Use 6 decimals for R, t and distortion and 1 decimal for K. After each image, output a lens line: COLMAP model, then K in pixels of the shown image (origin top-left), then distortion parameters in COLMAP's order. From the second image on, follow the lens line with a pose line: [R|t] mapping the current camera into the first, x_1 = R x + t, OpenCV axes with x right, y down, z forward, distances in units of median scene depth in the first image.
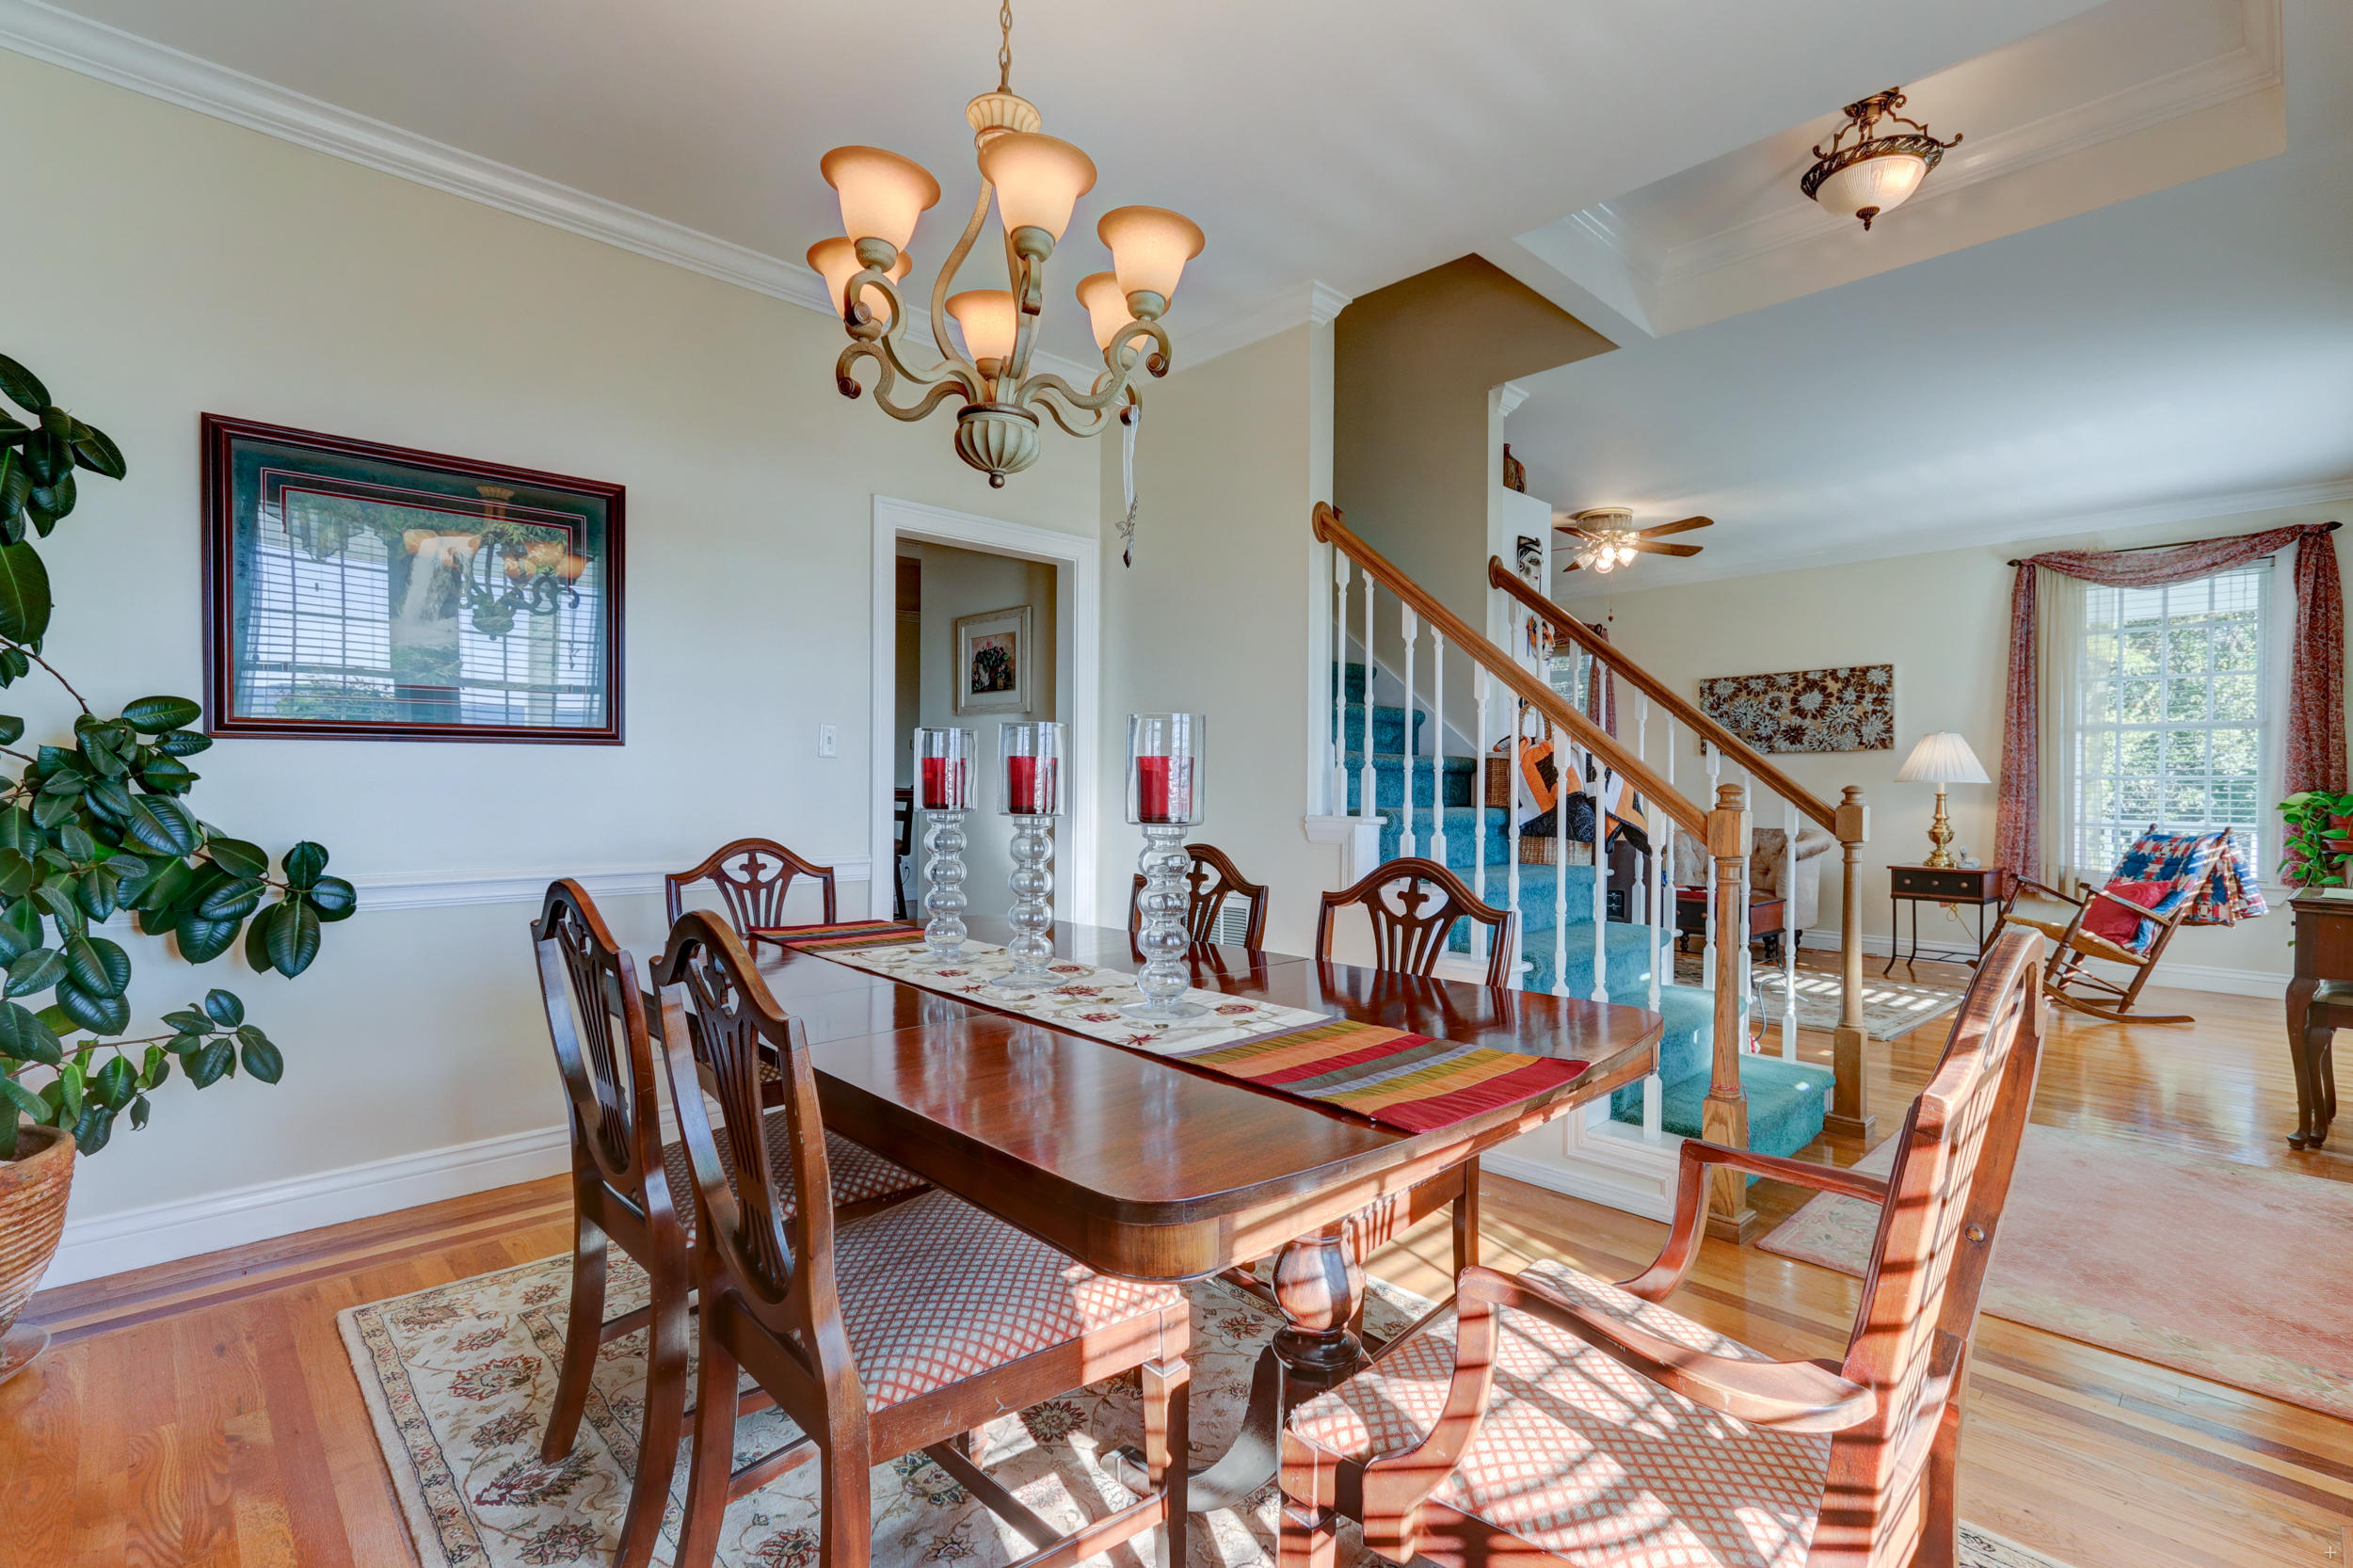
lens RADIAL K [[1078.5, 0, 1169.2], [0, 1078.5, 792.8], [0, 0, 1]] dist [0.001688, 0.000319]
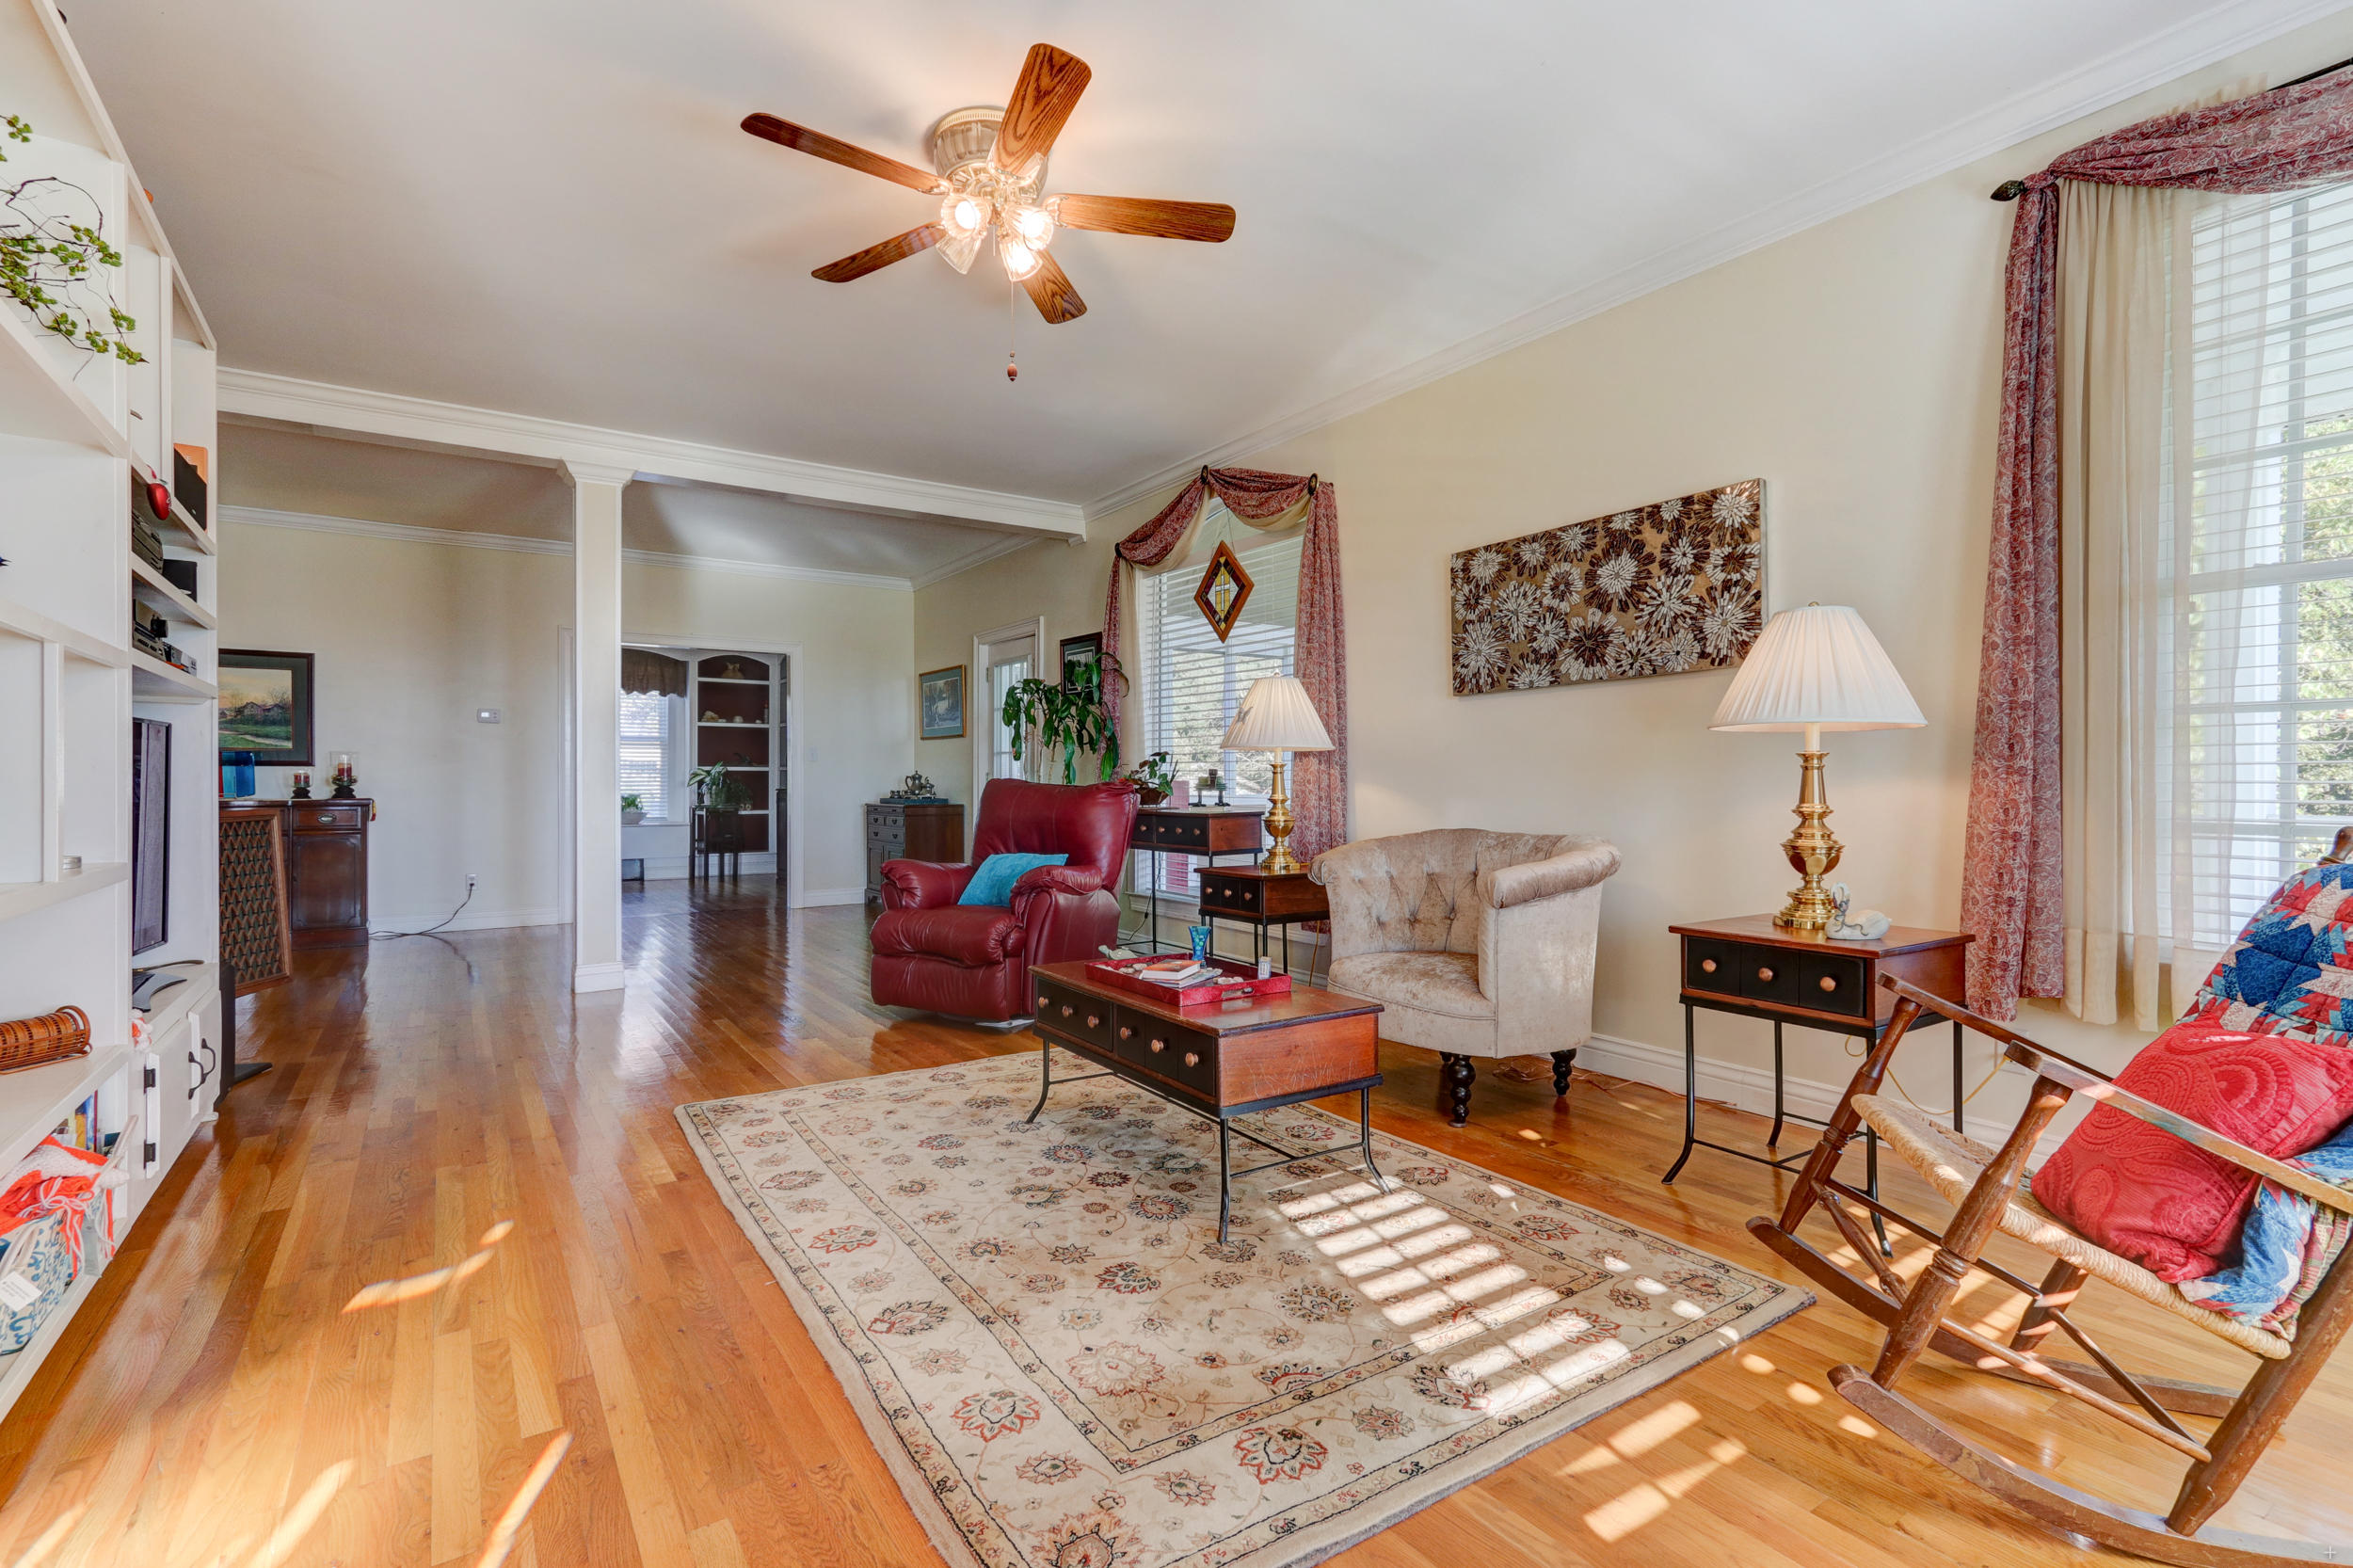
lens RADIAL K [[1078.1, 0, 1174.1], [0, 1078.1, 789.5], [0, 0, 1]] dist [0.000424, 0.000831]
pose [[0.988187, -0.006119, -0.153134, 0.483712], [0.006271, 0.999980, 0.000504, 0.011484], [0.153128, -0.001458, 0.988205, 0.497234]]
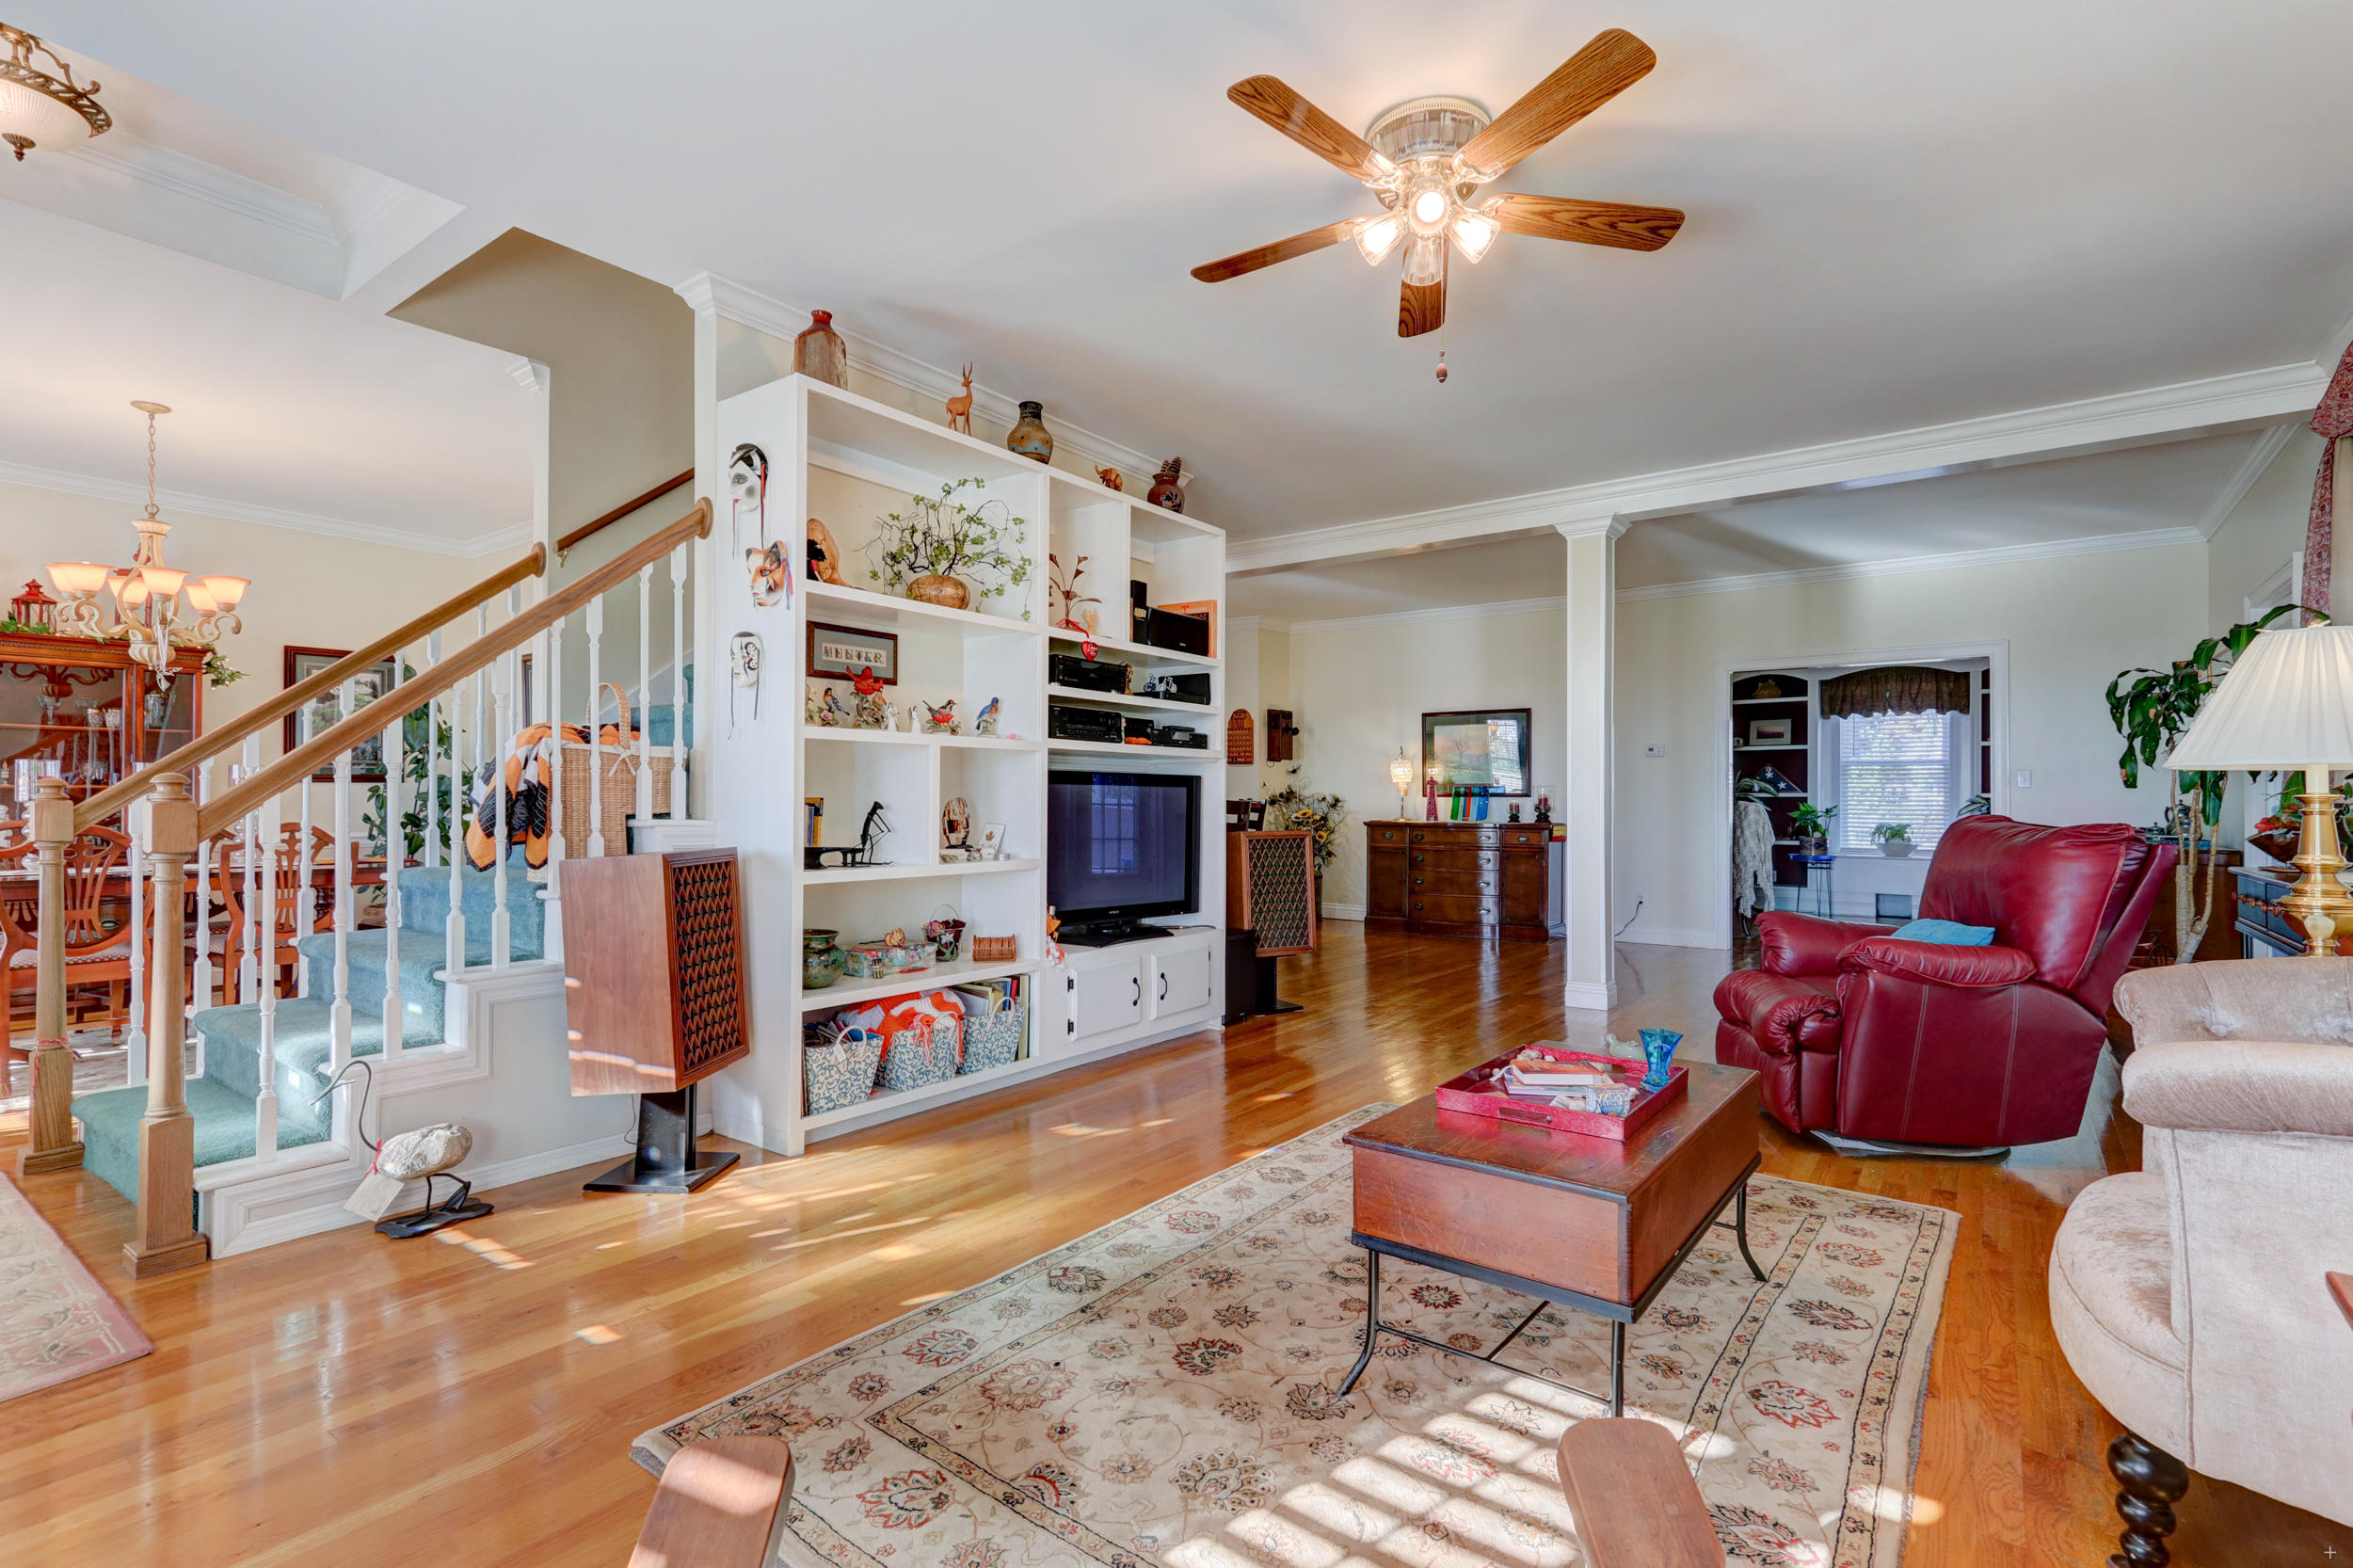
lens RADIAL K [[1067.9, 0, 1183.8], [0, 1067.9, 794.9], [0, 0, 1]] dist [0.001949, 0.000357]
pose [[0.188111, -0.012631, -0.982067, 0.700484], [-0.009355, 0.999849, -0.014652, 0.005042], [0.982103, 0.011943, 0.187964, 0.732454]]
